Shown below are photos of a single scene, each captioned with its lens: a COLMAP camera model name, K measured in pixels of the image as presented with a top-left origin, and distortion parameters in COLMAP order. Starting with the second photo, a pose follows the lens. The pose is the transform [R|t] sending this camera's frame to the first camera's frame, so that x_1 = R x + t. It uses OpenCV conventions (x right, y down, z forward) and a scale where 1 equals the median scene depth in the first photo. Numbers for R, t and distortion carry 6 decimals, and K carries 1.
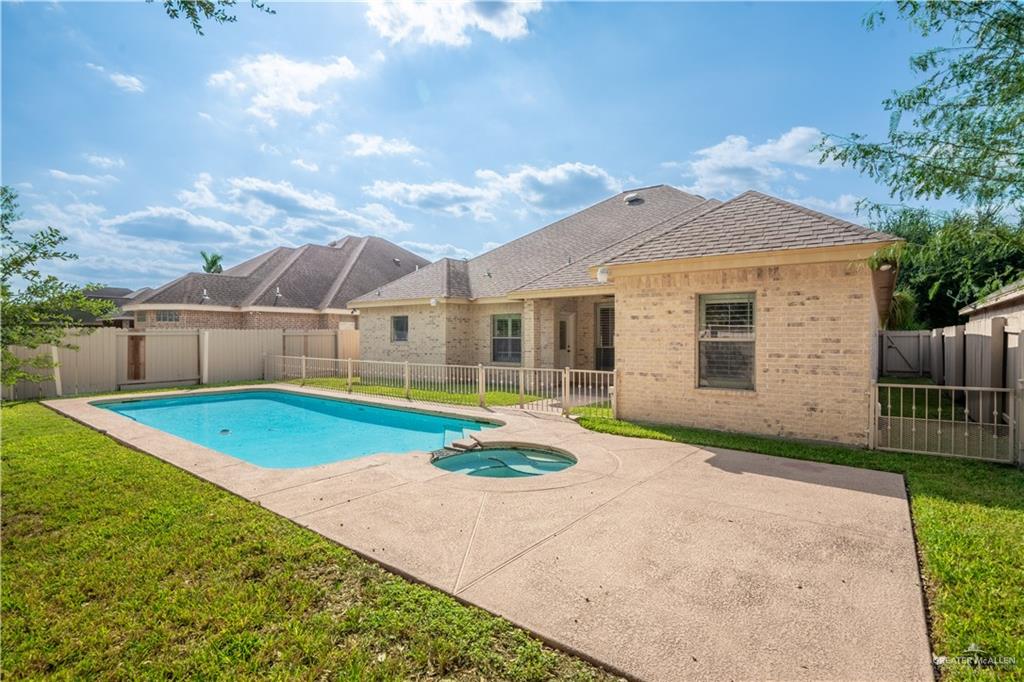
lens RADIAL K [[494.3, 0, 509.2], [0, 494.3, 340.8], [0, 0, 1]] dist [-0.026778, 0.000512]
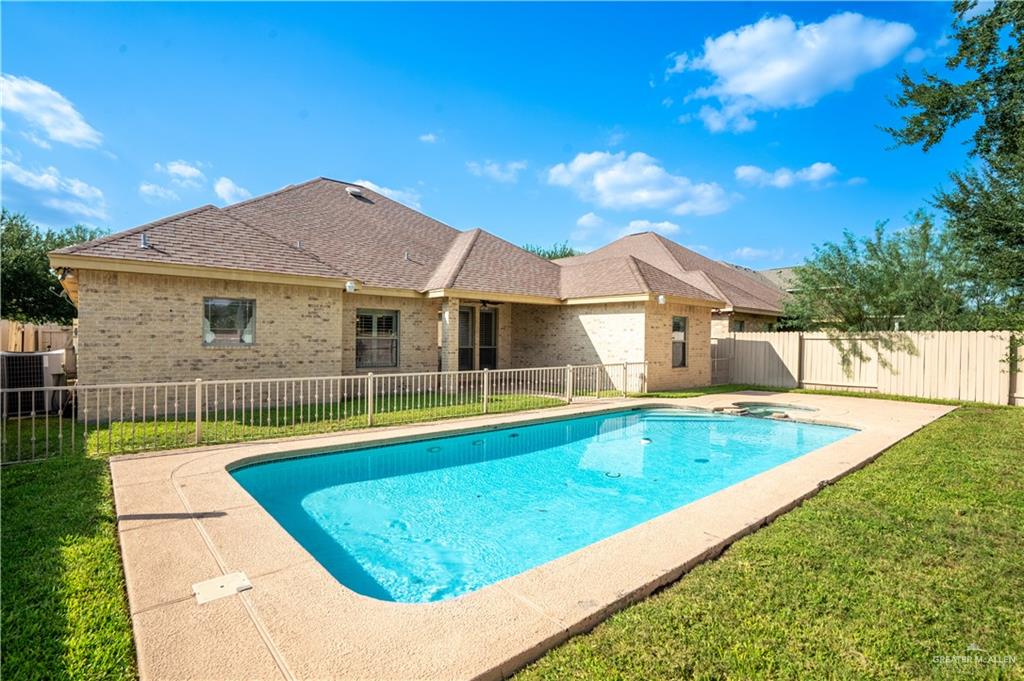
lens RADIAL K [[494.3, 0, 508.5], [0, 494.3, 341.4], [0, 0, 1]] dist [-0.026778, 0.000512]
pose [[0.210785, 0.001615, 0.977531, -0.768463], [0.000490, 0.999998, -0.001757, 0.000089], [-0.977532, 0.000849, 0.210784, 0.632480]]
